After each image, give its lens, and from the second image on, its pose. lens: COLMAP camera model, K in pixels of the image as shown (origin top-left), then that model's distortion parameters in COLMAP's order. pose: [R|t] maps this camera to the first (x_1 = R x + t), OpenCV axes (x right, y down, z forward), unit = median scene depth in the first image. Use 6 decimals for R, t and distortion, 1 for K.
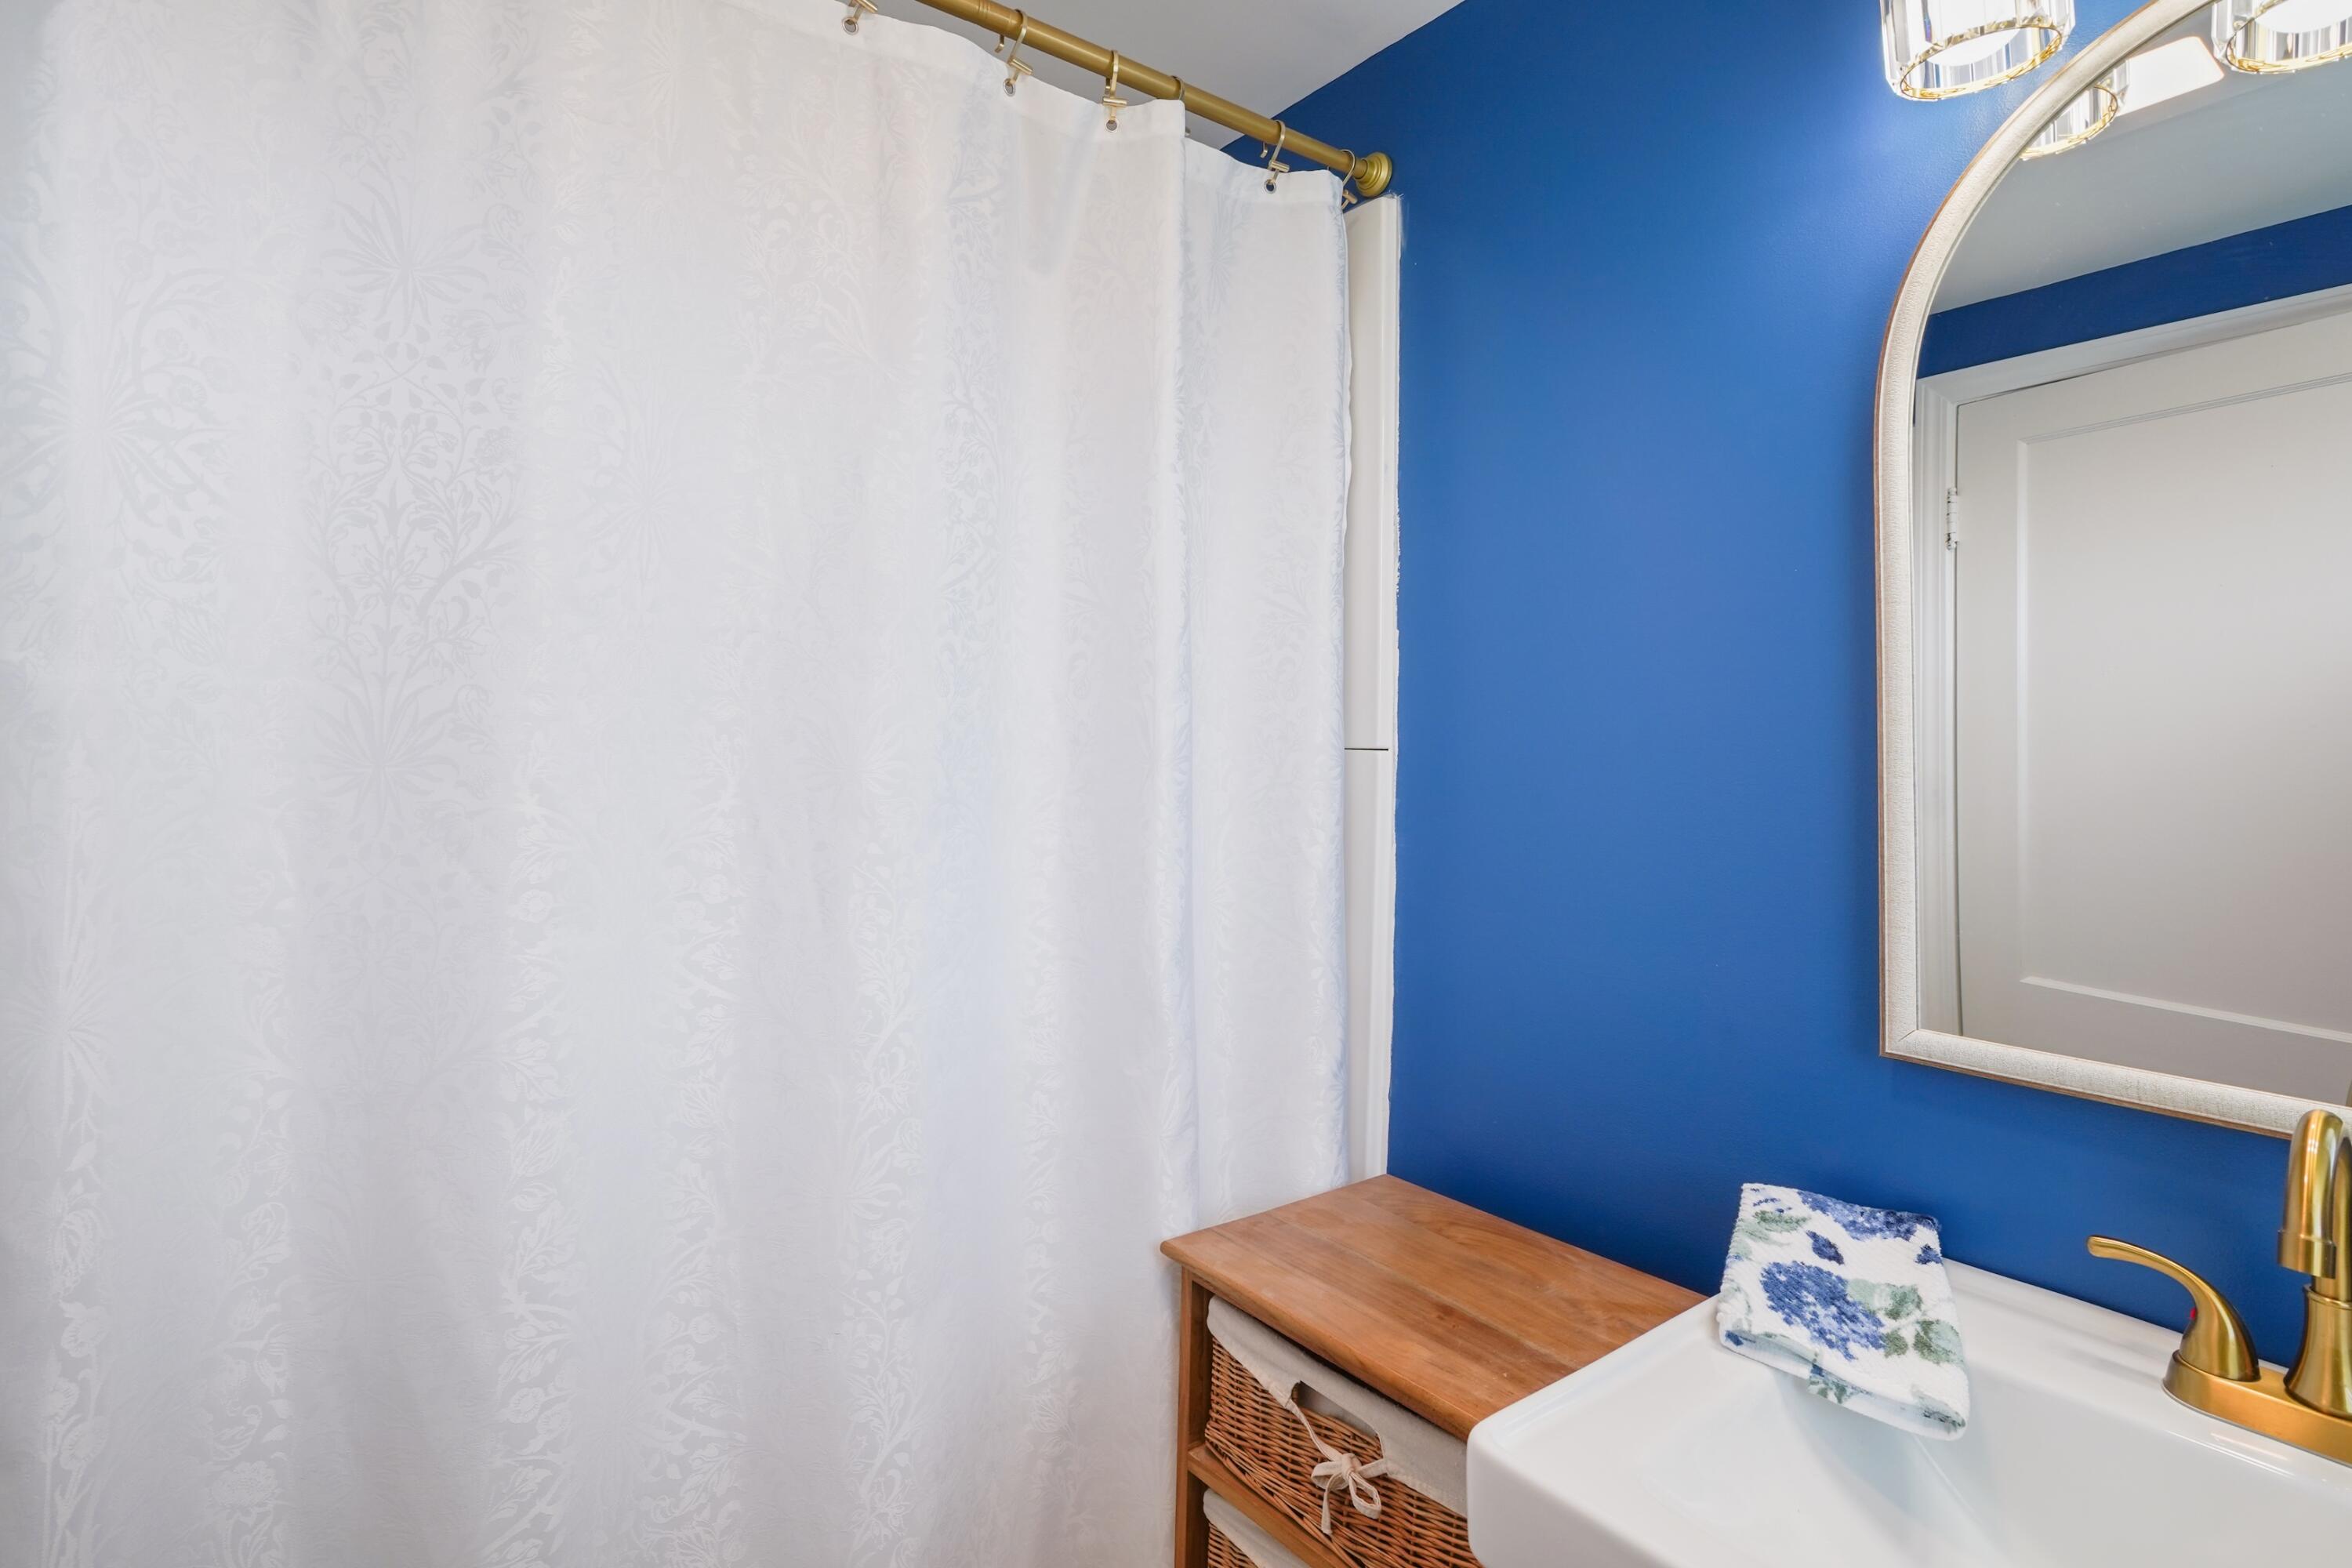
lens RADIAL K [[1178.2, 0, 1106.6], [0, 1178.2, 743.8], [0, 0, 1]] dist [-0.002678, -0.000466]
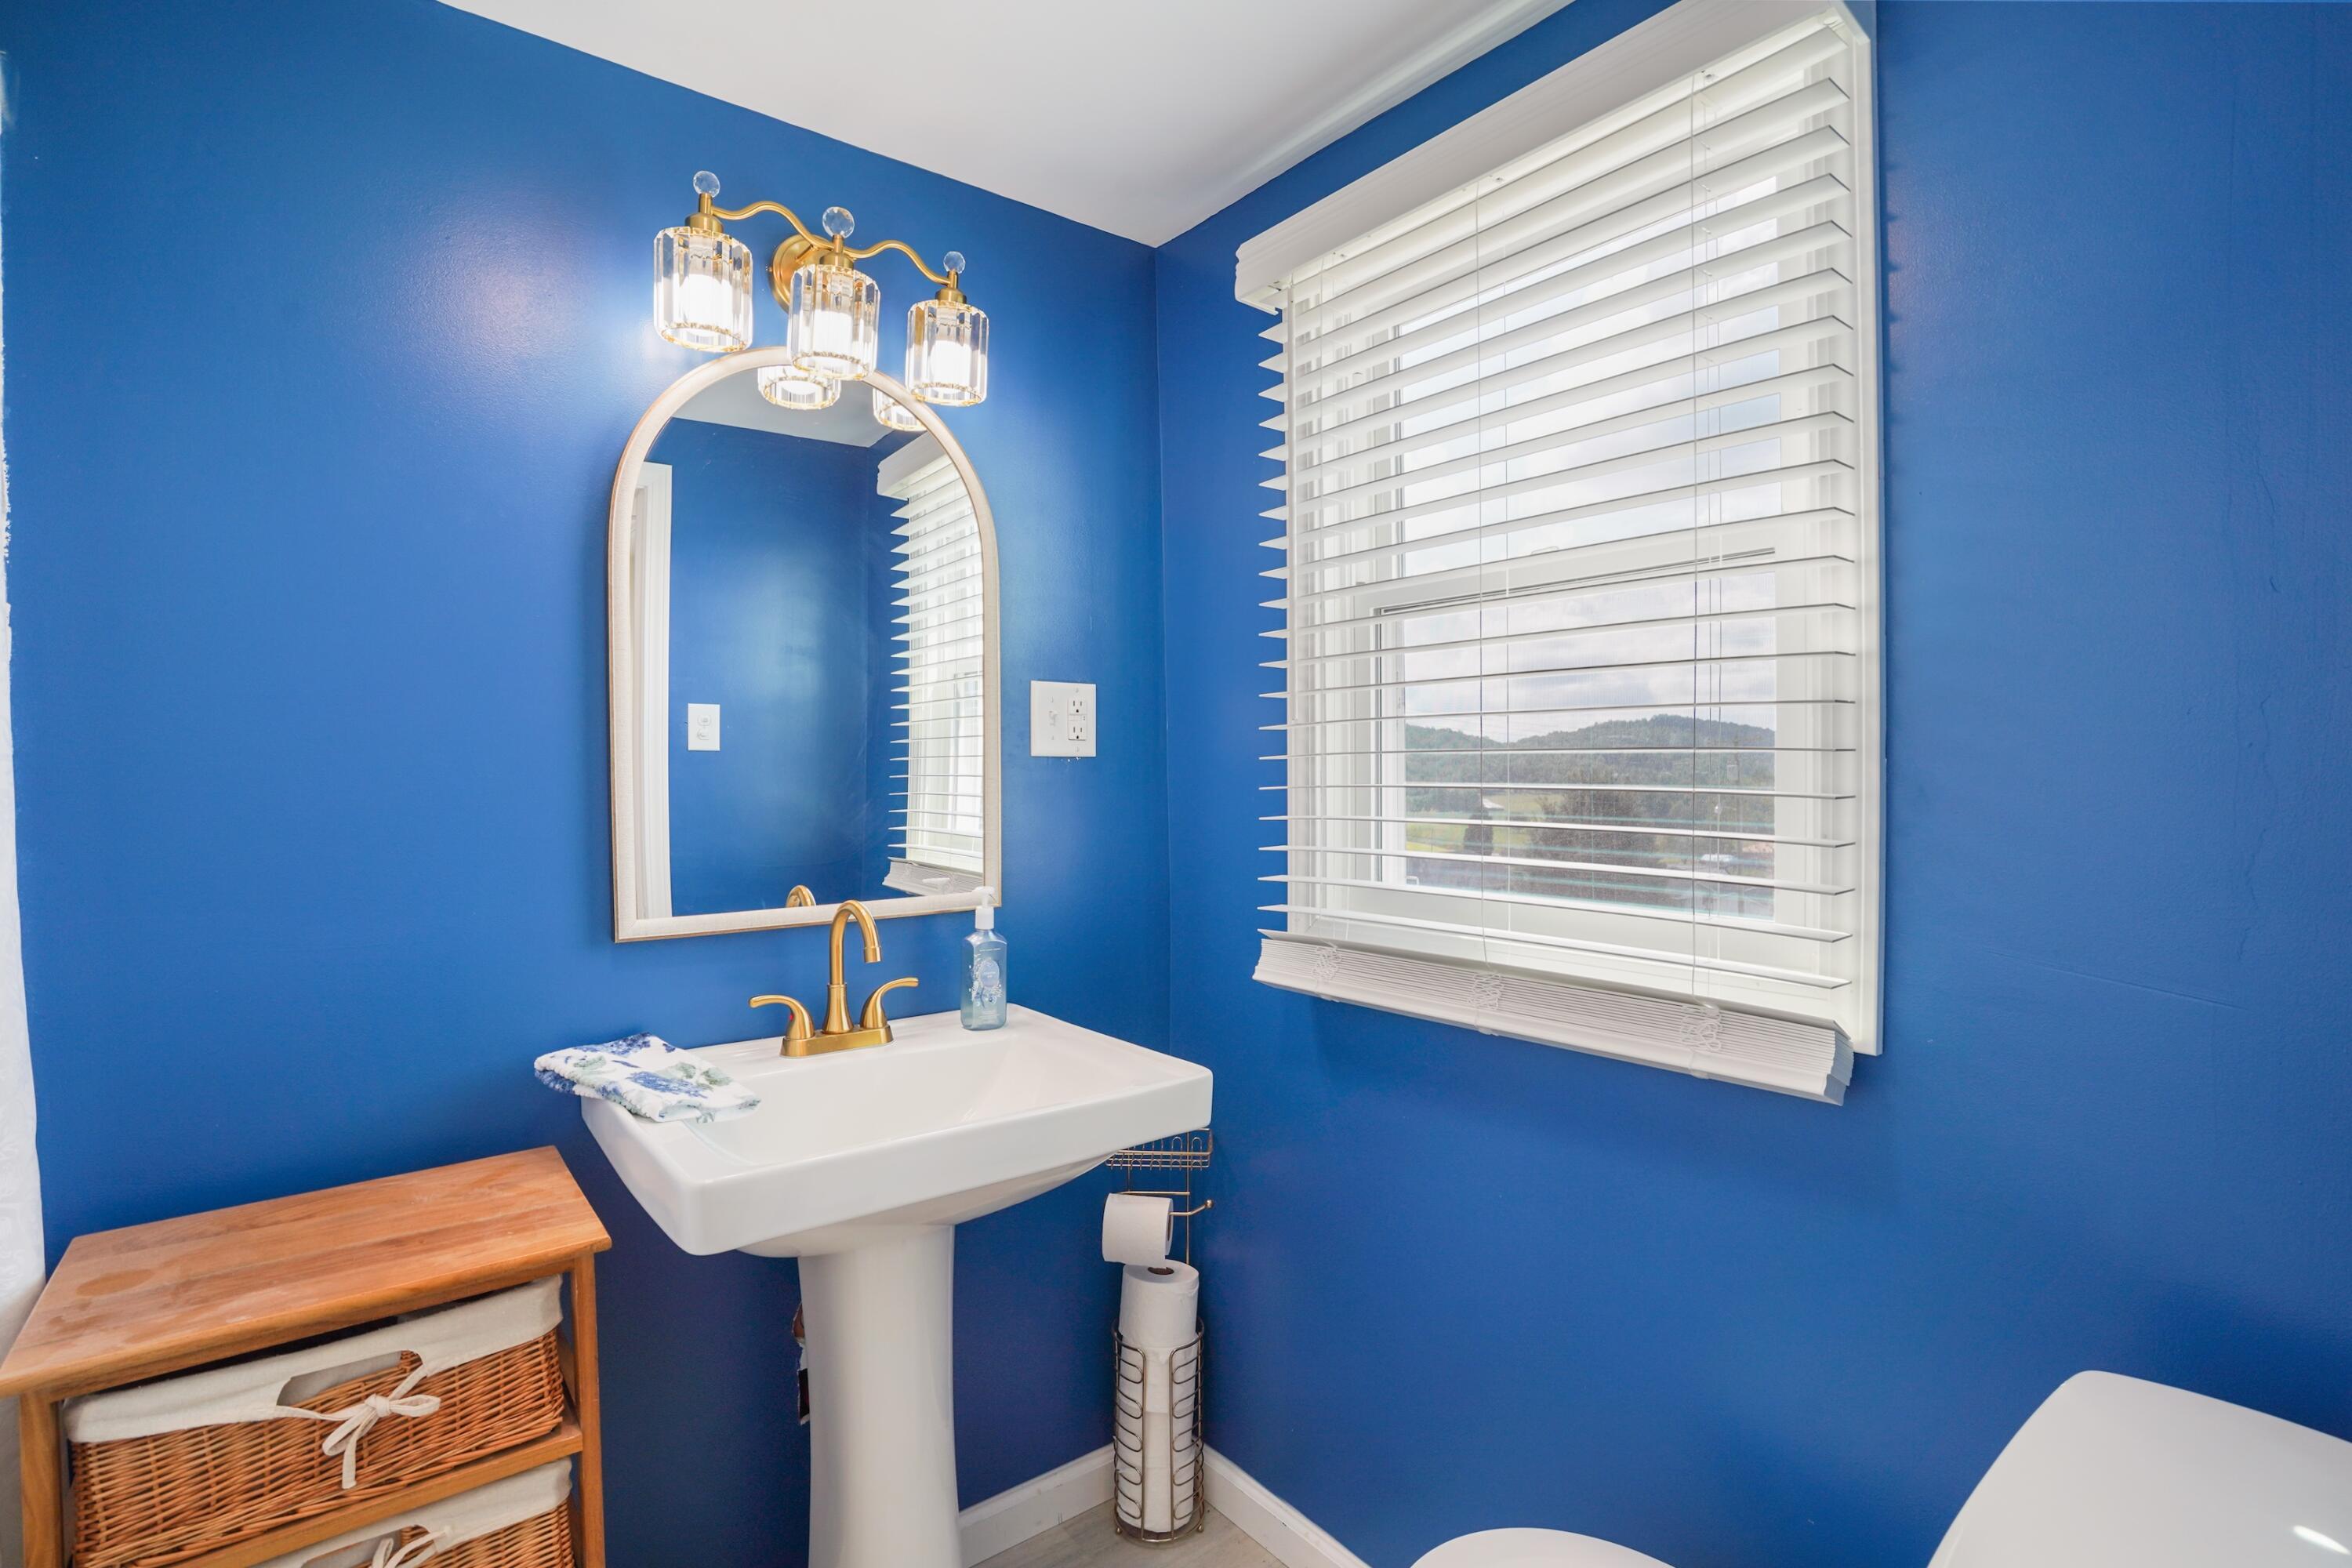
lens RADIAL K [[1109.3, 0, 1204.0], [0, 1109.3, 781.4], [0, 0, 1]] dist [-0.005668, -0.000044]
pose [[-0.064804, -0.017364, 0.997747, -0.800970], [0.002641, 0.999842, 0.017572, 0.022937], [-0.997894, 0.003774, -0.064748, 0.287051]]
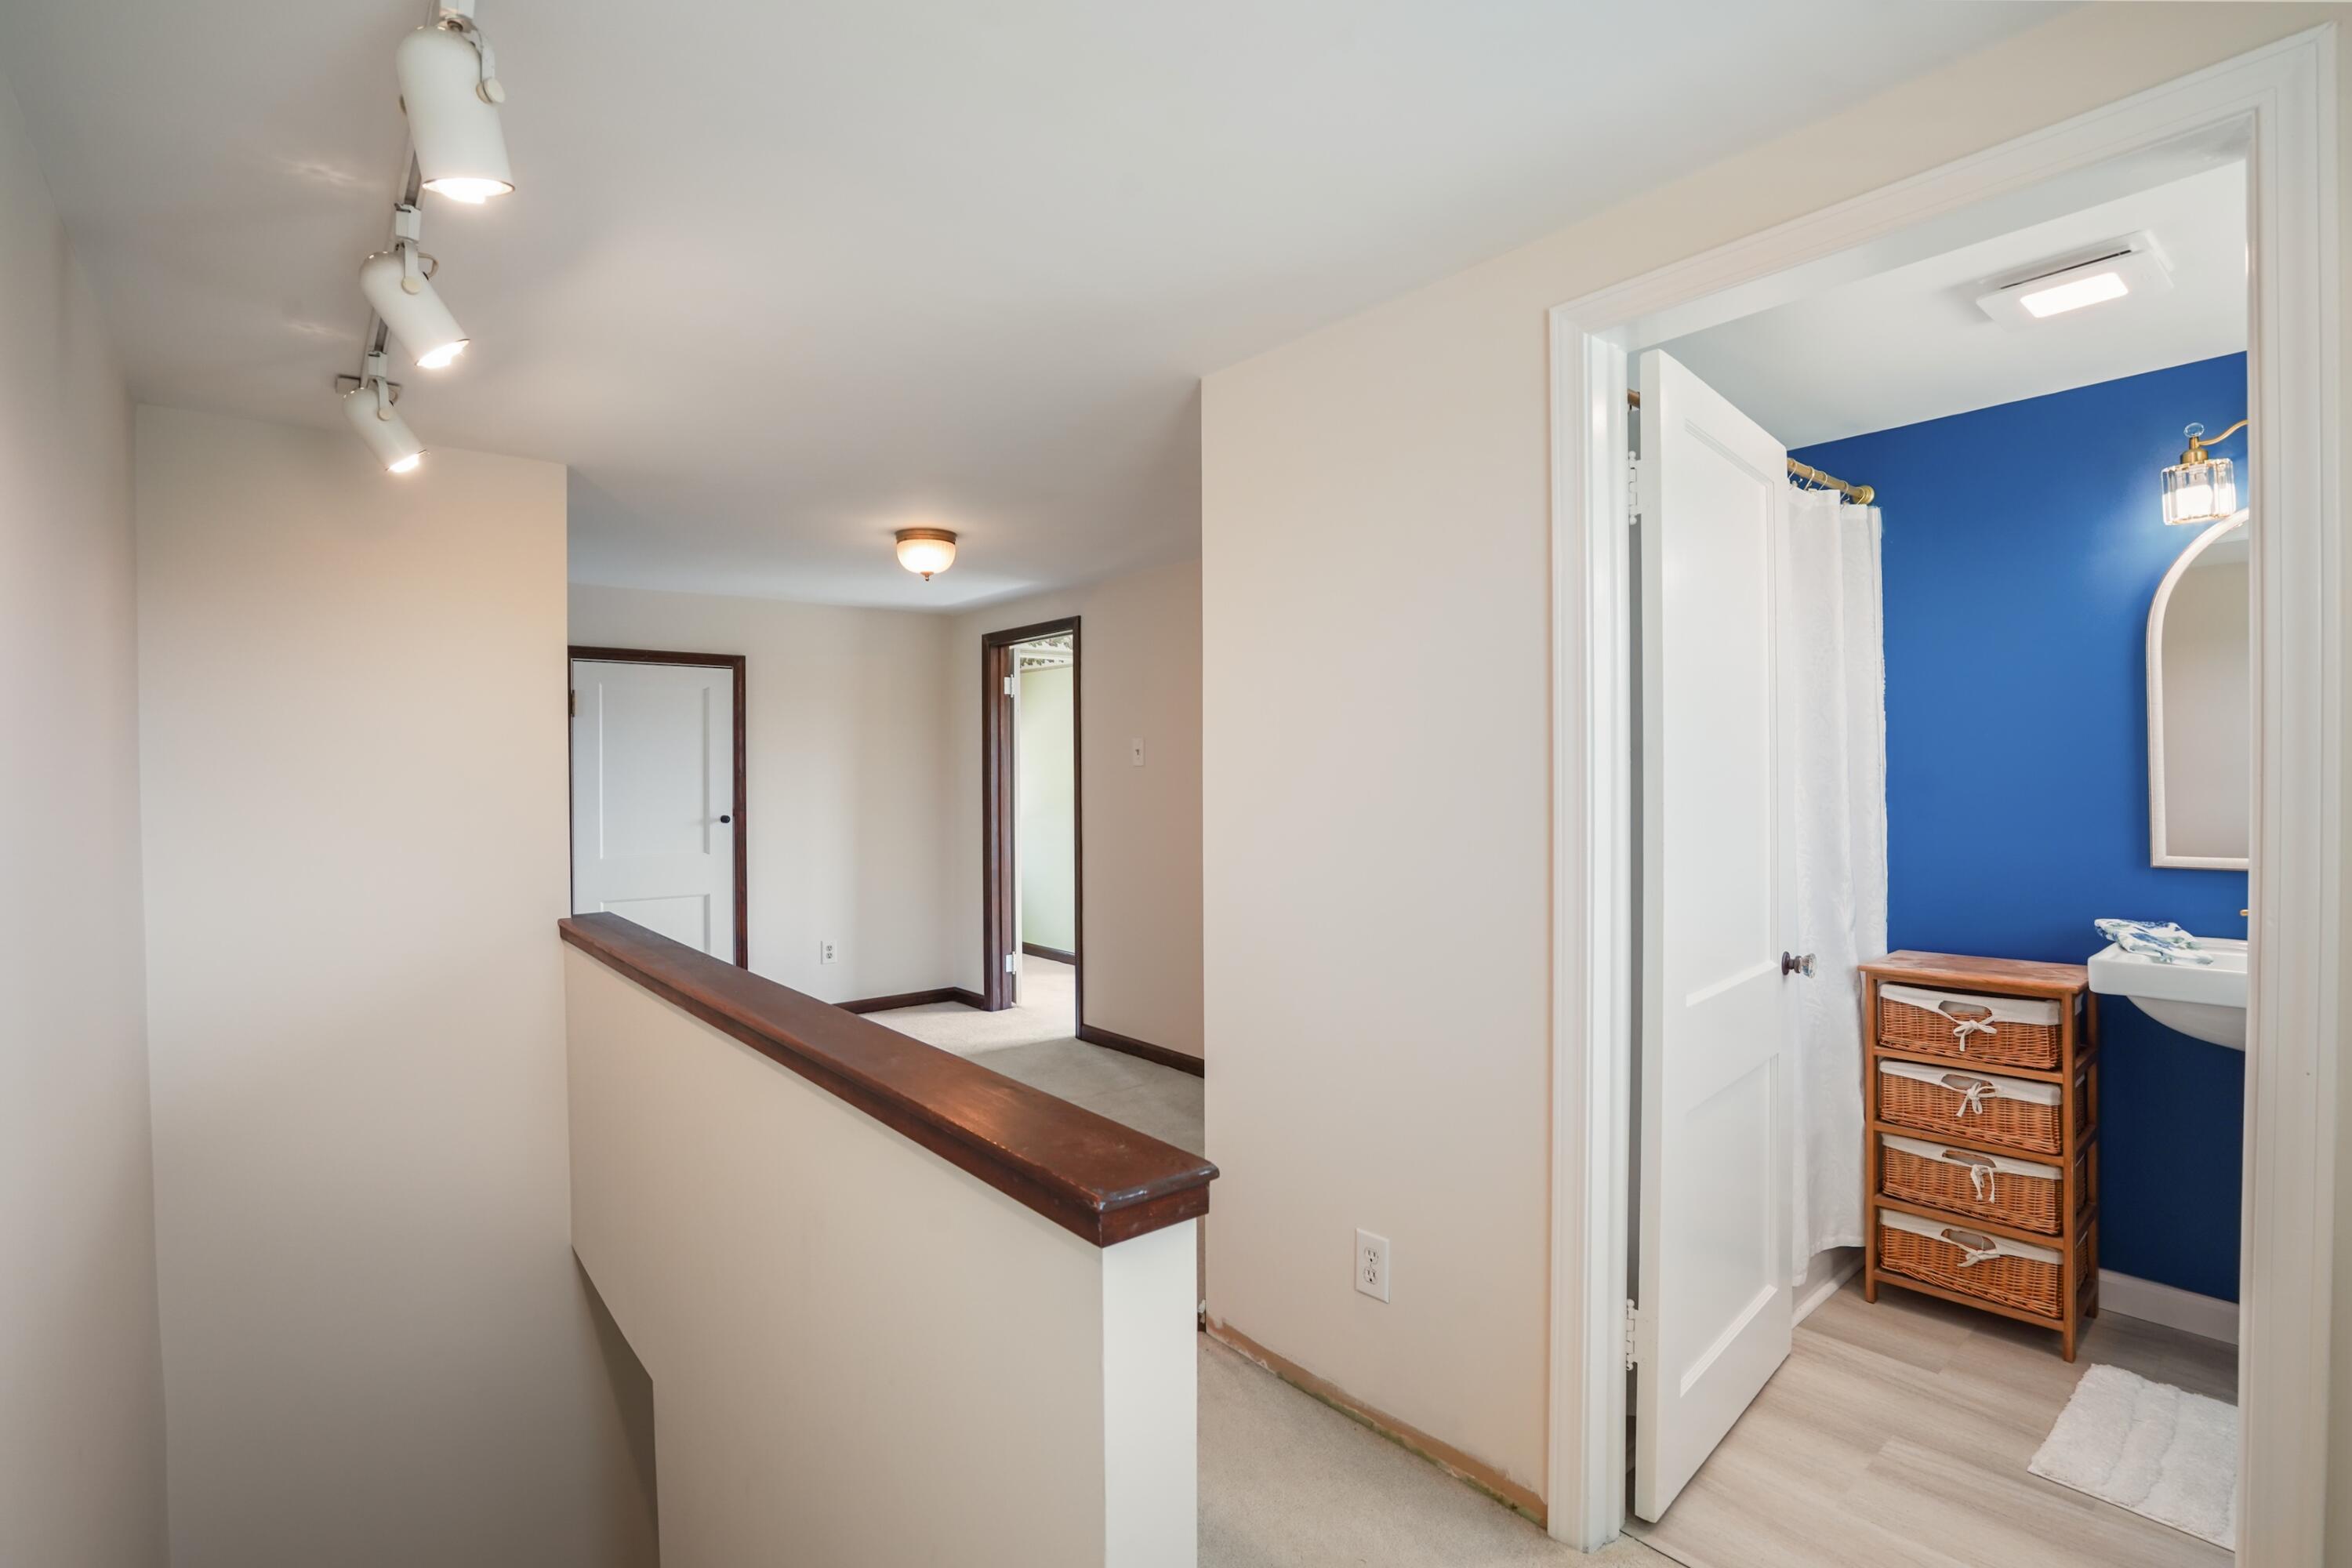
lens RADIAL K [[1109.3, 0, 1204.0], [0, 1109.3, 781.4], [0, 0, 1]] dist [-0.005668, -0.000044]
pose [[0.993808, -0.010211, 0.110643, -1.731653], [0.010109, 0.999948, 0.001480, 0.032773], [-0.110652, -0.000353, 0.993859, -1.261784]]
